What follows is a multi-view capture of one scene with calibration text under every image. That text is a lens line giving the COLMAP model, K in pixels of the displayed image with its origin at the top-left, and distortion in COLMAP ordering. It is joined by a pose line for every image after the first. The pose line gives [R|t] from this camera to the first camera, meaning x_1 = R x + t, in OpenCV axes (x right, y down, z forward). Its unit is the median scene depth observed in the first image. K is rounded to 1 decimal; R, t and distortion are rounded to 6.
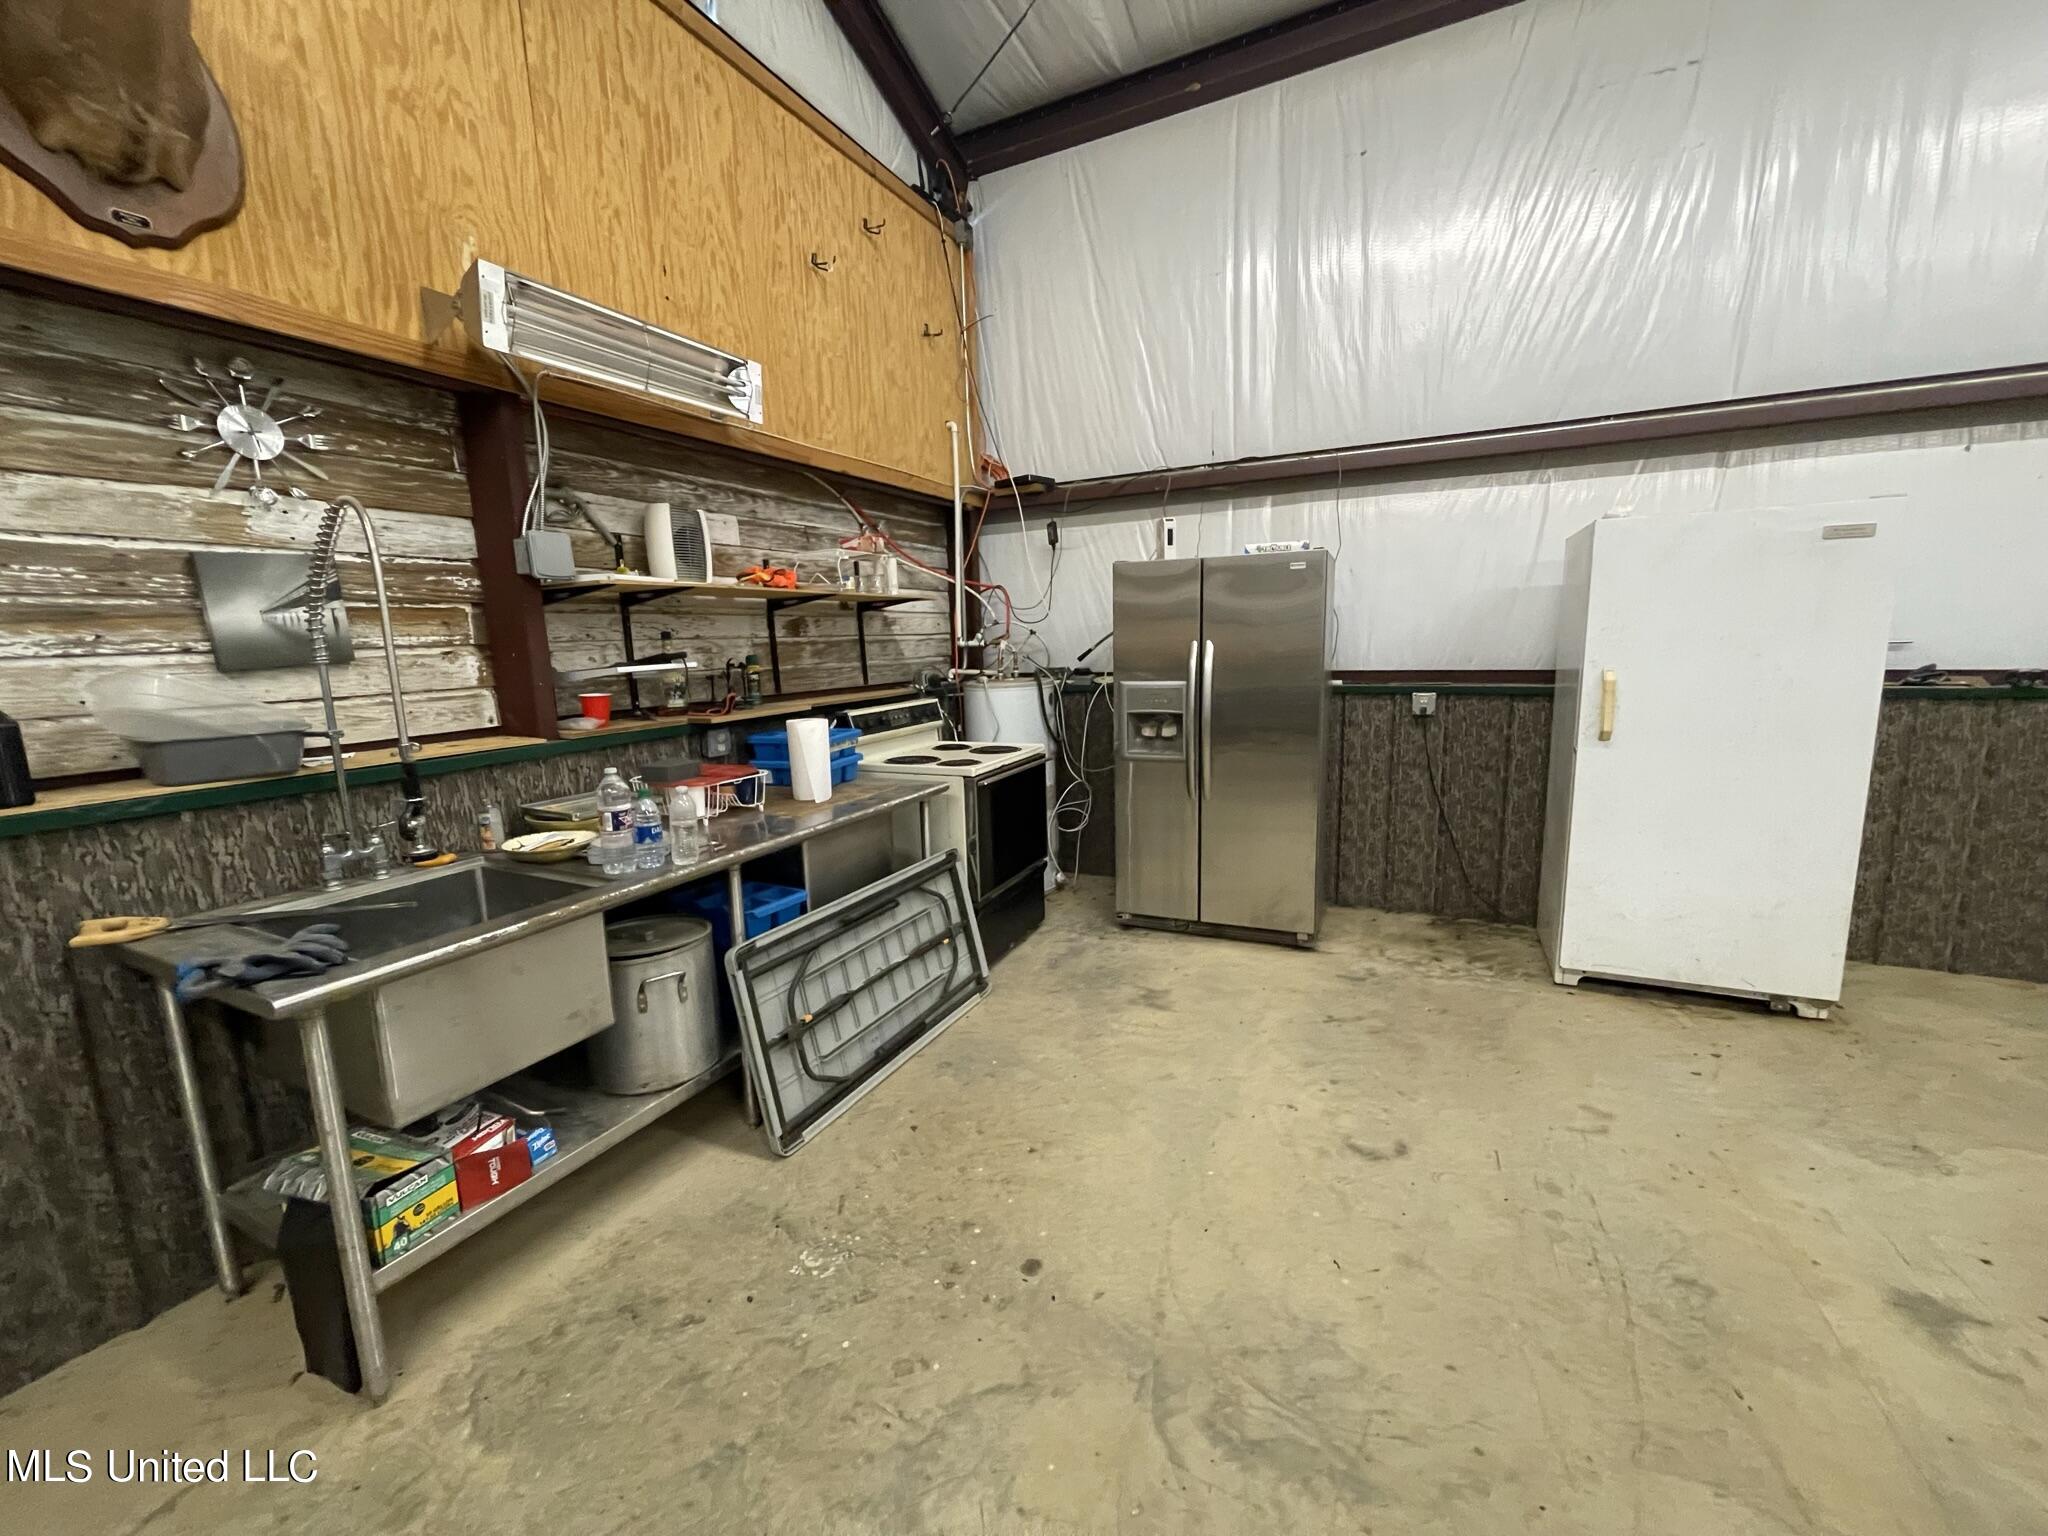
lens RADIAL K [[824.2, 0, 1019.0], [0, 824.2, 770.3], [0, 0, 1]] dist [-0.008645, 0.000473]
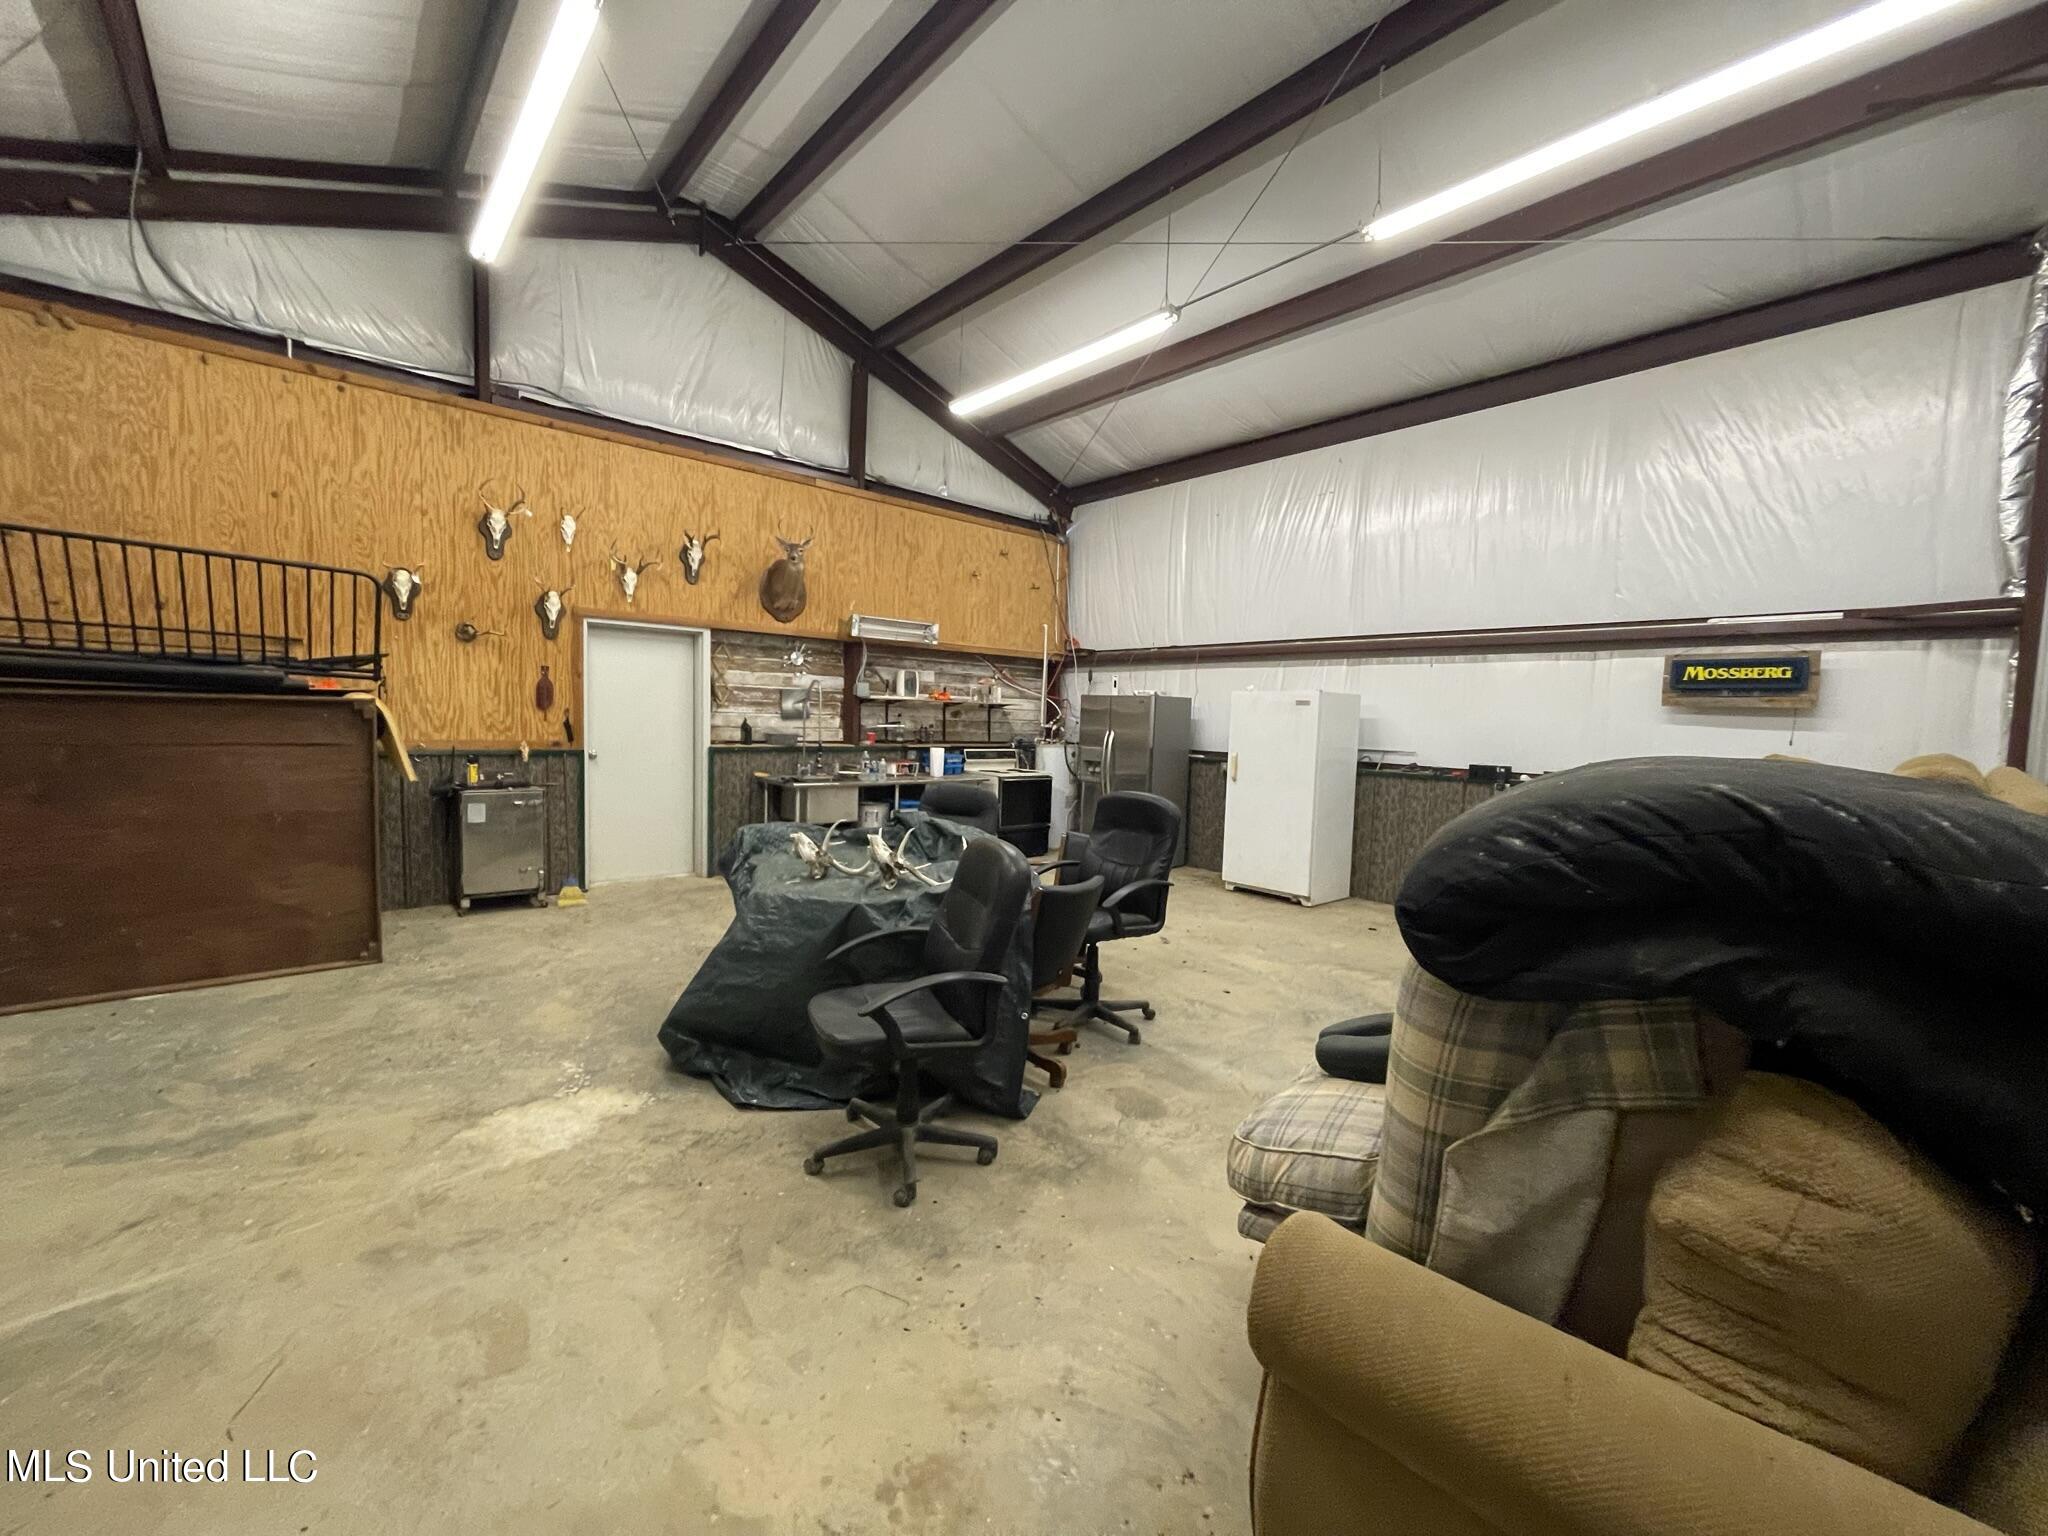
lens RADIAL K [[824.2, 0, 1024.7], [0, 824.2, 773.7], [0, 0, 1]] dist [-0.008645, 0.000473]
pose [[0.929157, 0.084183, -0.359973, 1.046607], [-0.117827, 0.990382, -0.072524, 0.196119], [0.350405, 0.109801, 0.930140, -1.513968]]
